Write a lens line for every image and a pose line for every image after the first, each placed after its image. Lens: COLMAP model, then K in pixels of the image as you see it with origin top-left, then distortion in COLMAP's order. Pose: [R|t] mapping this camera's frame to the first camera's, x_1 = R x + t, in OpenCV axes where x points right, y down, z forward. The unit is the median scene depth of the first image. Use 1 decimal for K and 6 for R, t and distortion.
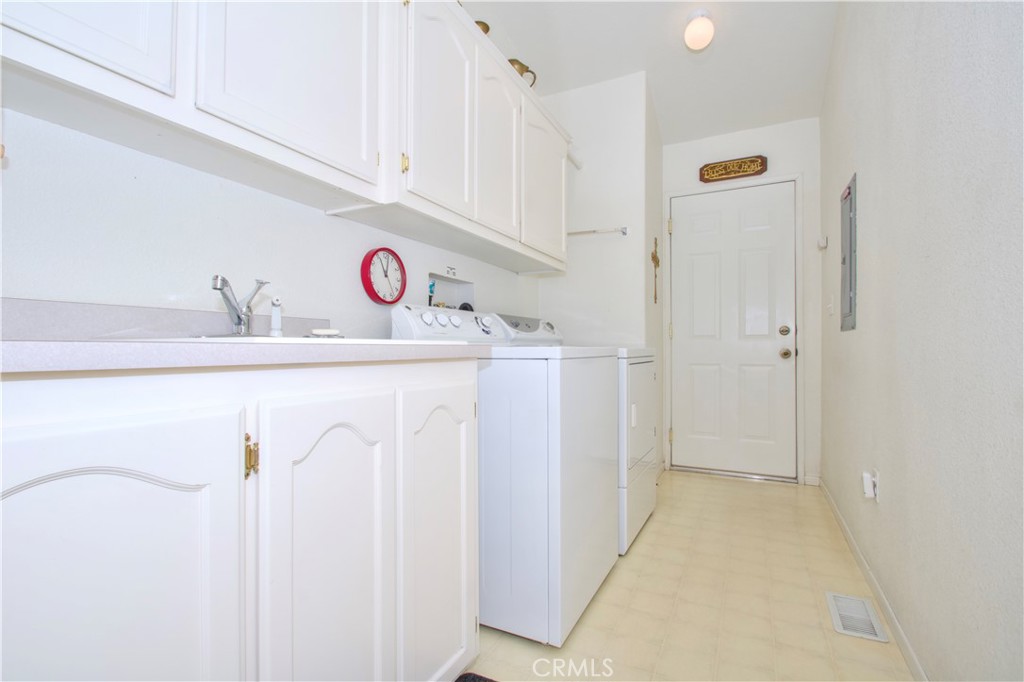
lens RADIAL K [[485.3, 0, 509.3], [0, 485.3, 345.3], [0, 0, 1]] dist [0.001980, -0.000566]
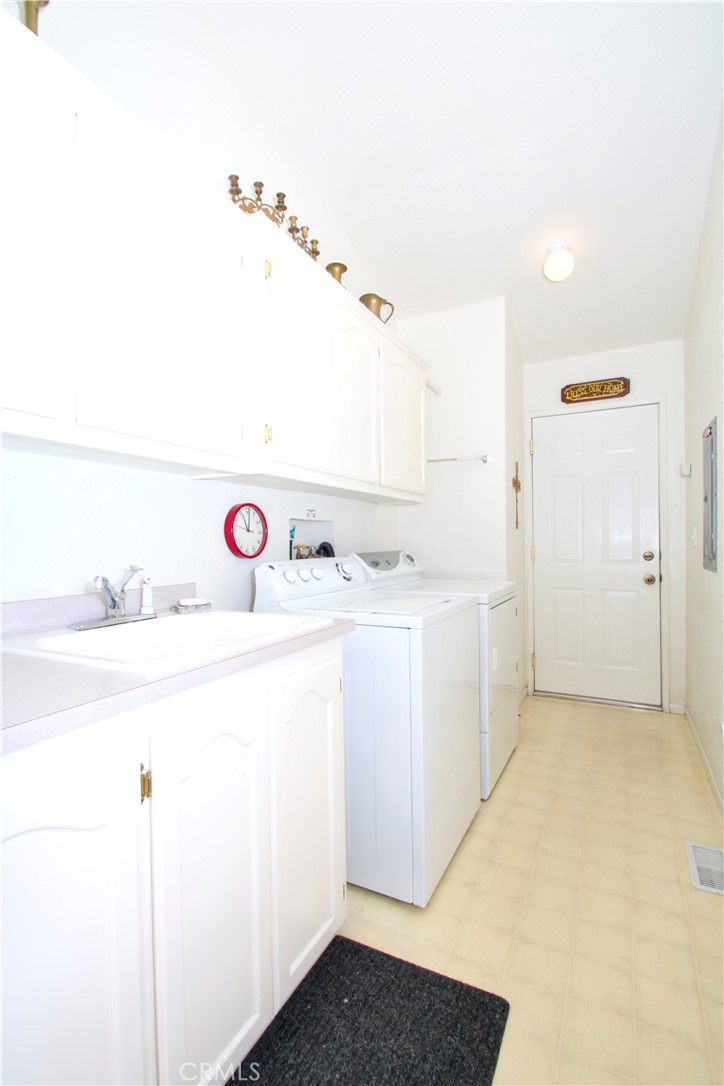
lens RADIAL K [[507.8, 0, 362.0], [0, 507.8, 543.0], [0, 0, 1]] dist [0.004100, -0.006763]
pose [[0.999921, -0.010017, -0.007532, -0.007629], [0.010090, 0.999903, 0.009643, -0.100319], [0.007435, -0.009718, 0.999925, -0.045192]]
